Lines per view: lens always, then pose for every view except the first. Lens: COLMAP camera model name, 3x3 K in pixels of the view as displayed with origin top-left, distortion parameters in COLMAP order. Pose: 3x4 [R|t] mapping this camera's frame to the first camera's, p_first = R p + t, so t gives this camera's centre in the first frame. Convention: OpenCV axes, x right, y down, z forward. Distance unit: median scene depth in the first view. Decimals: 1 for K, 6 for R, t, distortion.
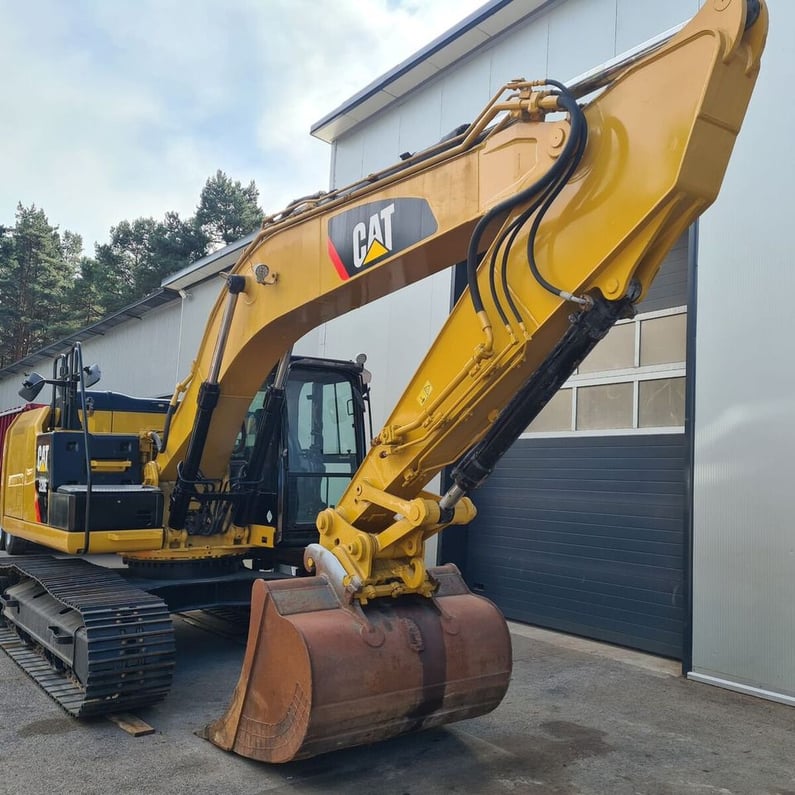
lens RADIAL K [[795.7, 0, 417.3], [0, 795.7, 405.3], [0, 0, 1]] dist [0.046206, 0.000000]
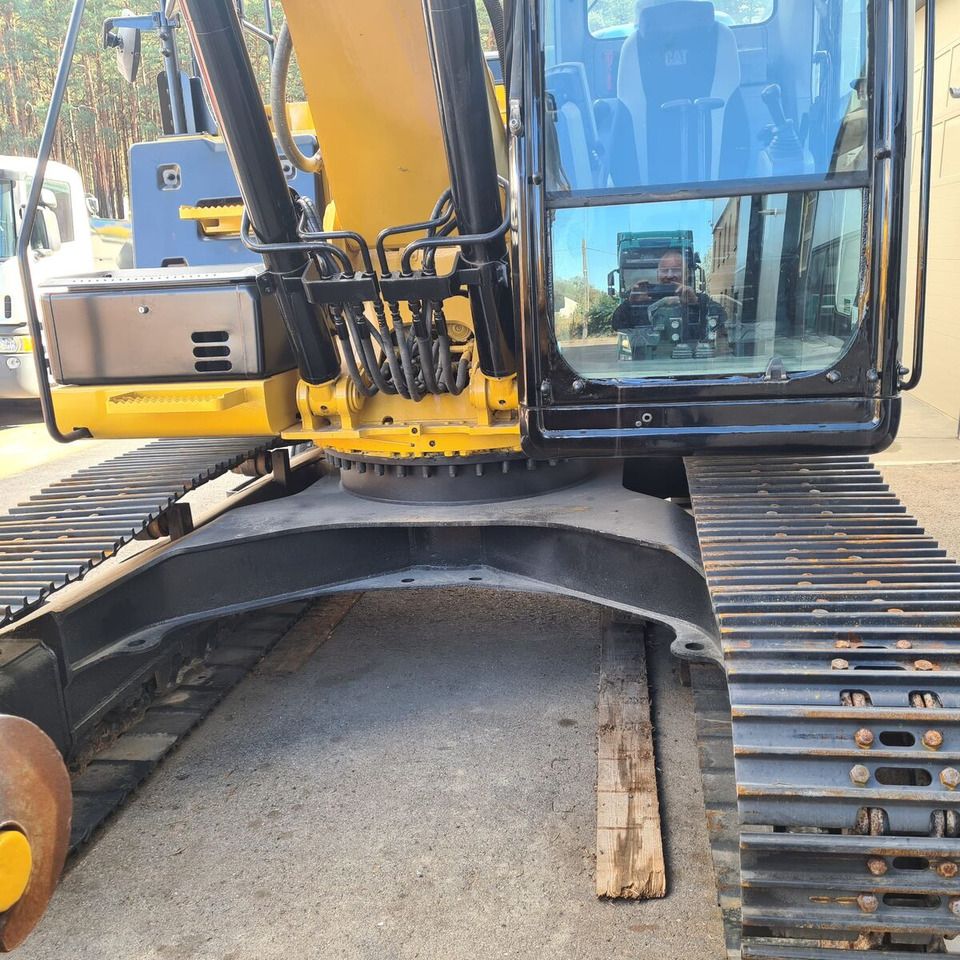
lens RADIAL K [[960.9, 0, 483.9], [0, 960.9, 478.3], [0, 0, 1]] dist [0.046206, 0.000000]
pose [[0.700751, 0.110693, -0.704766, 0.075982], [0.119191, 0.955838, 0.268640, 0.095485], [0.703378, -0.272251, 0.656611, 0.816940]]
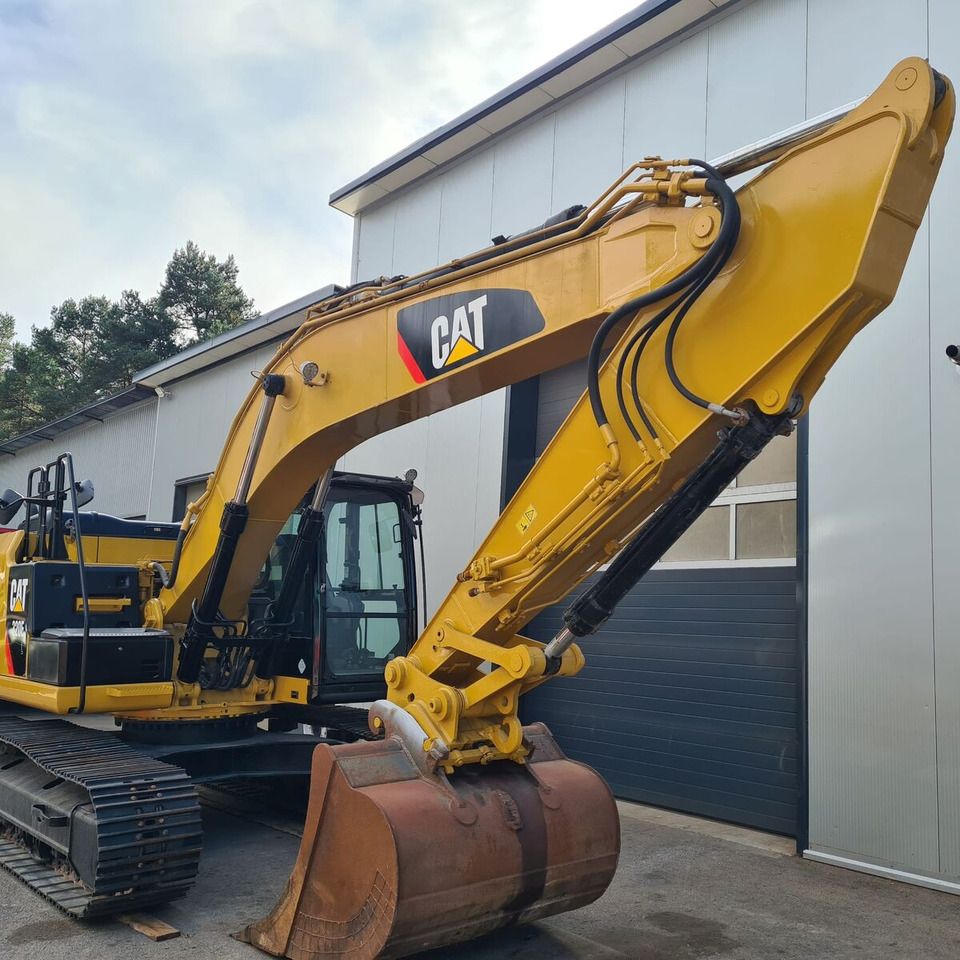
lens RADIAL K [[960.9, 0, 481.9], [0, 960.9, 497.4], [0, 0, 1]] dist [0.046206, 0.000000]
pose [[0.997997, 0.007738, 0.062792, -0.071031], [-0.005717, 0.999462, -0.032307, -0.003737], [-0.063008, 0.031883, 0.997504, -0.008649]]
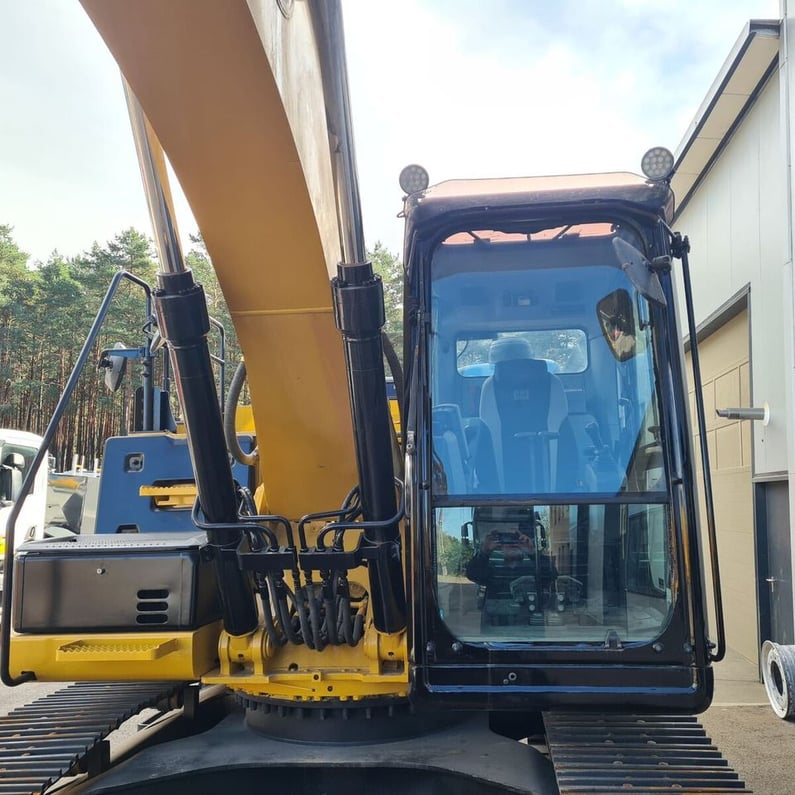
lens RADIAL K [[795.7, 0, 412.1], [0, 795.7, 401.6], [0, 0, 1]] dist [0.046206, 0.000000]
pose [[0.743605, -0.113885, -0.658849, 0.085140], [0.084703, 0.993494, -0.076131, 0.075735], [0.663232, 0.000805, 0.748413, 0.795846]]
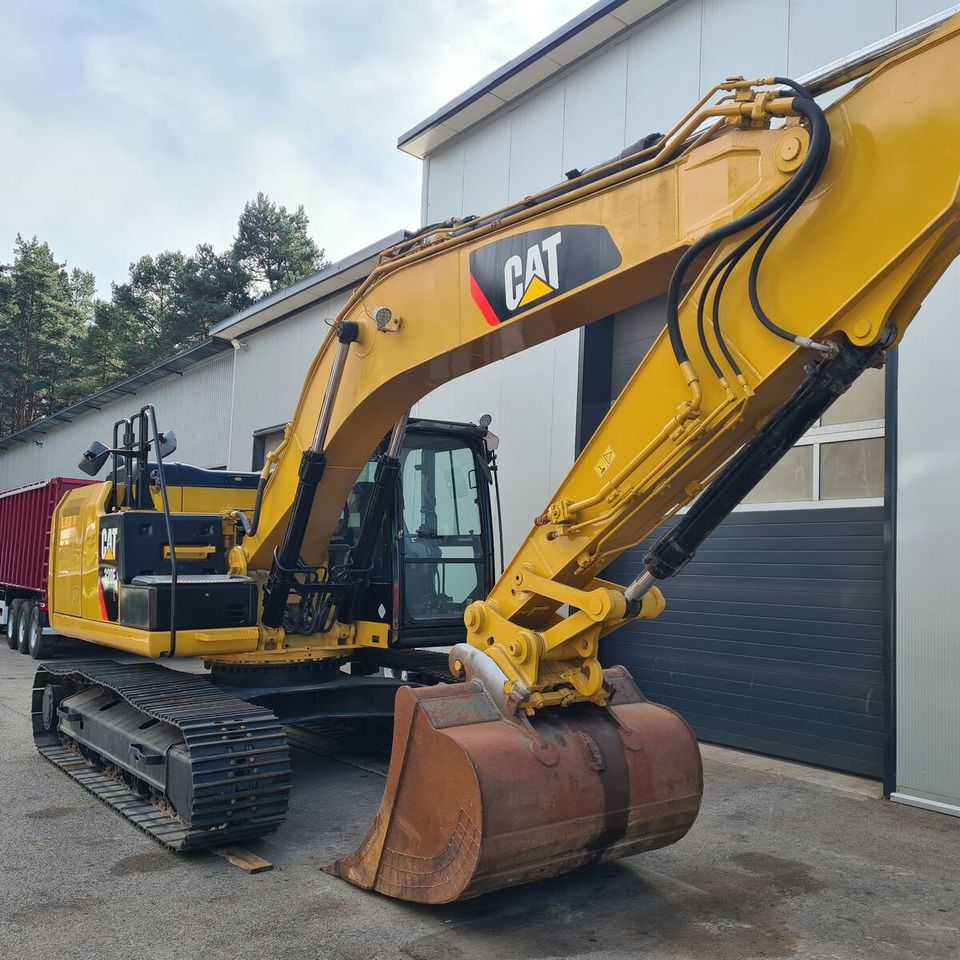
lens RADIAL K [[960.9, 0, 490.7], [0, 960.9, 493.8], [0, 0, 1]] dist [0.046206, 0.000000]
pose [[0.999941, -0.009914, -0.004374, -0.073467], [0.009995, 0.999771, 0.018943, -0.001233], [0.004185, -0.018985, 0.999811, -0.002093]]
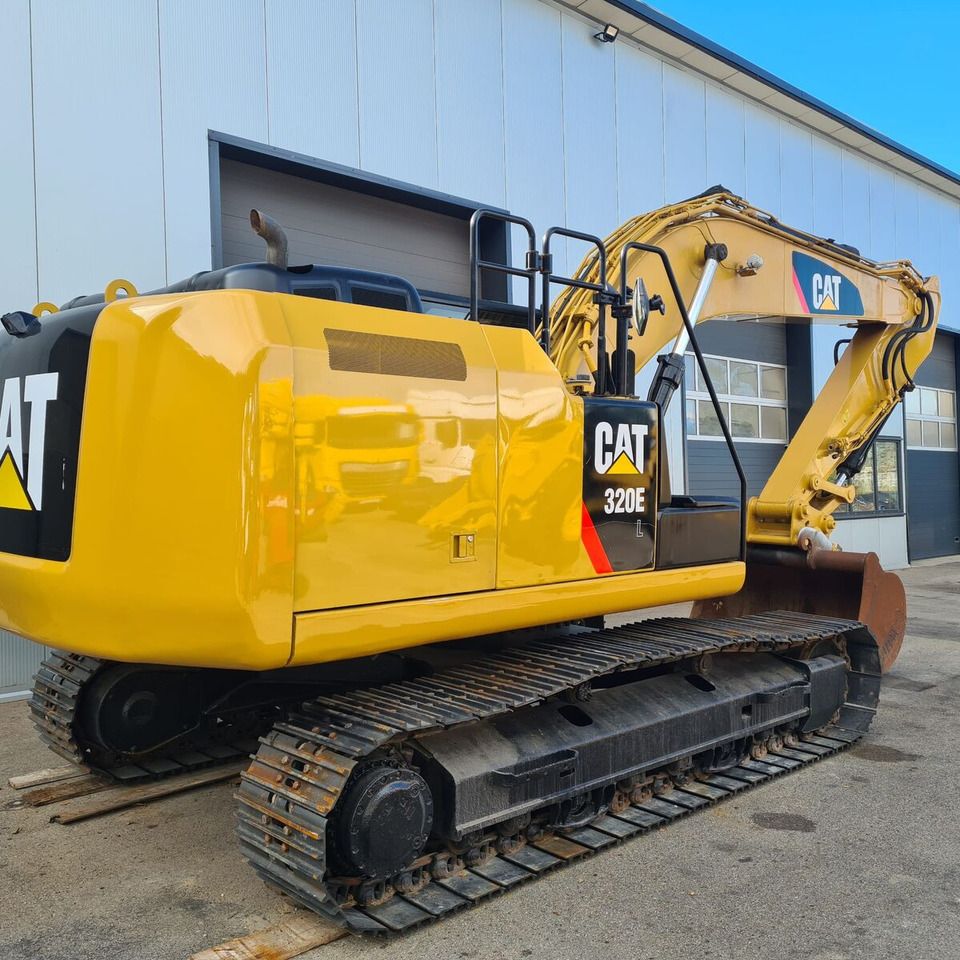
lens RADIAL K [[960.9, 0, 481.8], [0, 960.9, 480.6], [0, 0, 1]] dist [0.046206, 0.000000]
pose [[-0.114813, -0.028987, 0.992964, -1.217154], [-0.090115, 0.995757, 0.018649, 0.094351], [-0.989291, -0.087340, -0.116938, 1.318105]]
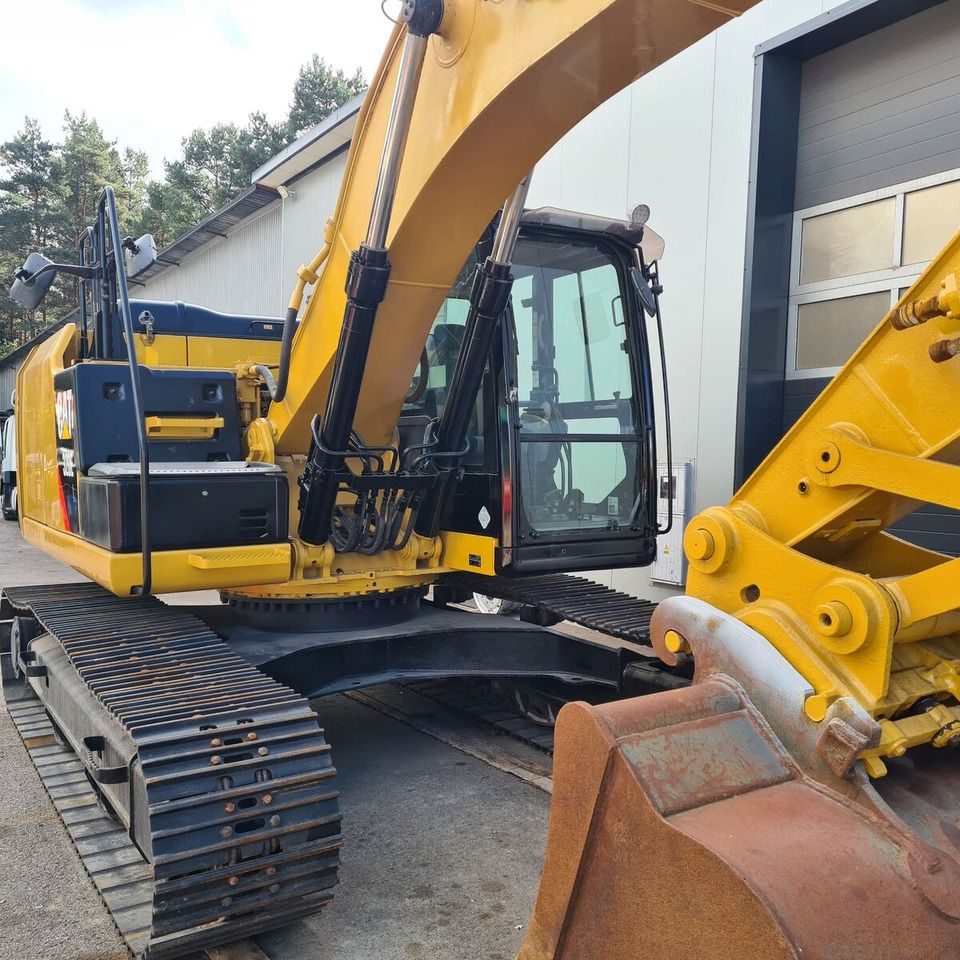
lens RADIAL K [[960.9, 0, 496.8], [0, 960.9, 487.8], [0, 0, 1]] dist [0.046206, 0.000000]
pose [[0.997454, -0.014623, -0.069794, -0.147113], [0.023125, 0.992186, 0.122610, 0.046703], [0.067456, -0.123911, 0.989998, 0.414450]]
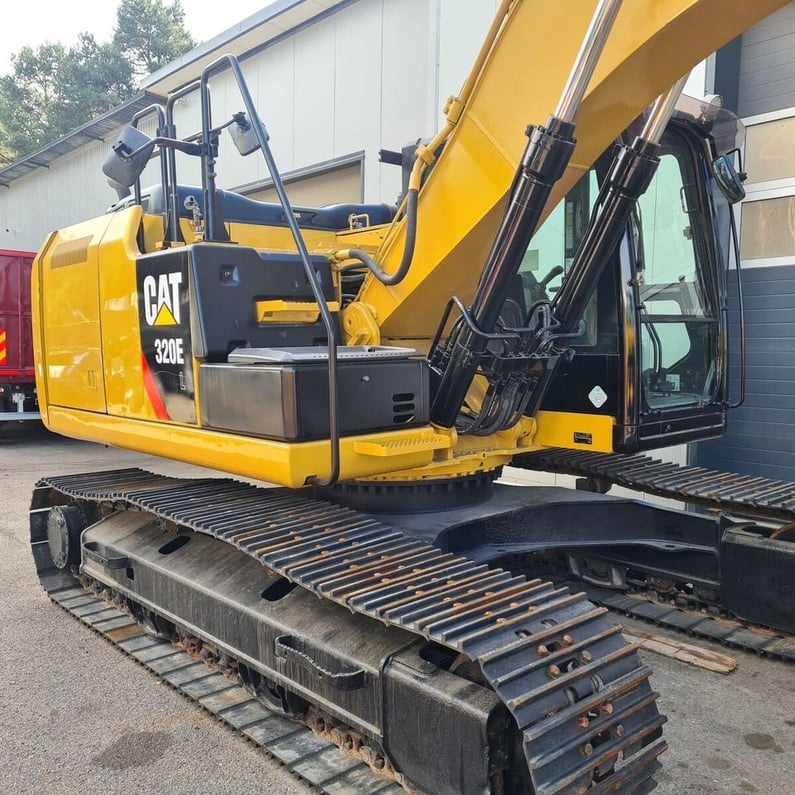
lens RADIAL K [[795.7, 0, 409.8], [0, 795.7, 399.9], [0, 0, 1]] dist [0.046206, 0.000000]
pose [[0.995801, -0.035380, 0.084437, -0.399696], [0.021054, 0.986089, 0.164879, 0.054379], [-0.089095, -0.162409, 0.982693, 0.527633]]
